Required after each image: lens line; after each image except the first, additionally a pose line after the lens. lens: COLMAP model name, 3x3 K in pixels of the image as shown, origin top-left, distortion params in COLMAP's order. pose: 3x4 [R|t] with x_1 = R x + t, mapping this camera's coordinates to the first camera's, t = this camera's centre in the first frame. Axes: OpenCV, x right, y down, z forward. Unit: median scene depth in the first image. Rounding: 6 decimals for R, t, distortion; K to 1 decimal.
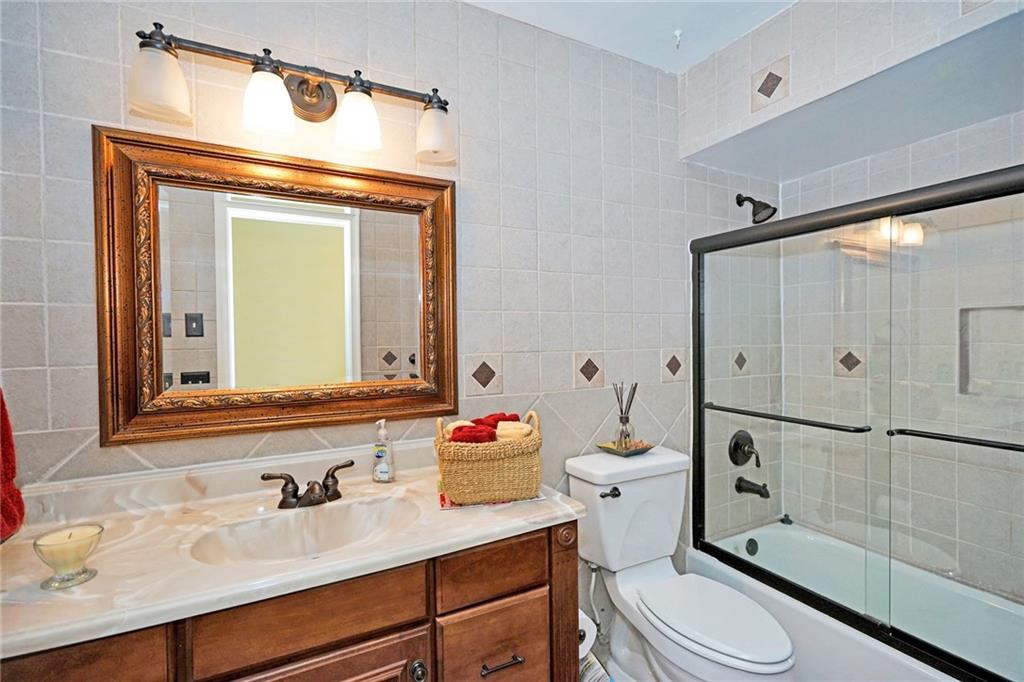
lens RADIAL K [[465.2, 0, 514.6], [0, 465.2, 341.2], [0, 0, 1]] dist [-0.005098, 0.002959]
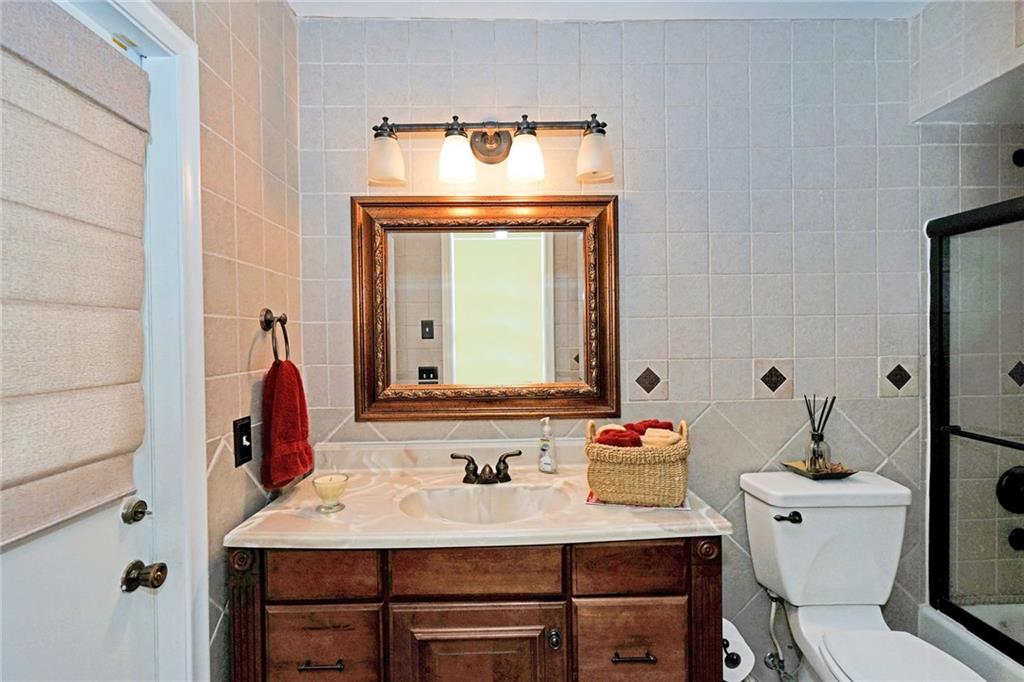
lens RADIAL K [[465.2, 0, 510.5], [0, 465.2, 339.2], [0, 0, 1]] dist [-0.005098, 0.002959]
pose [[0.894992, 0.002343, -0.446076, 0.146748], [-0.000416, 0.999990, 0.004416, -0.027623], [0.446082, -0.003766, 0.894984, -0.056240]]
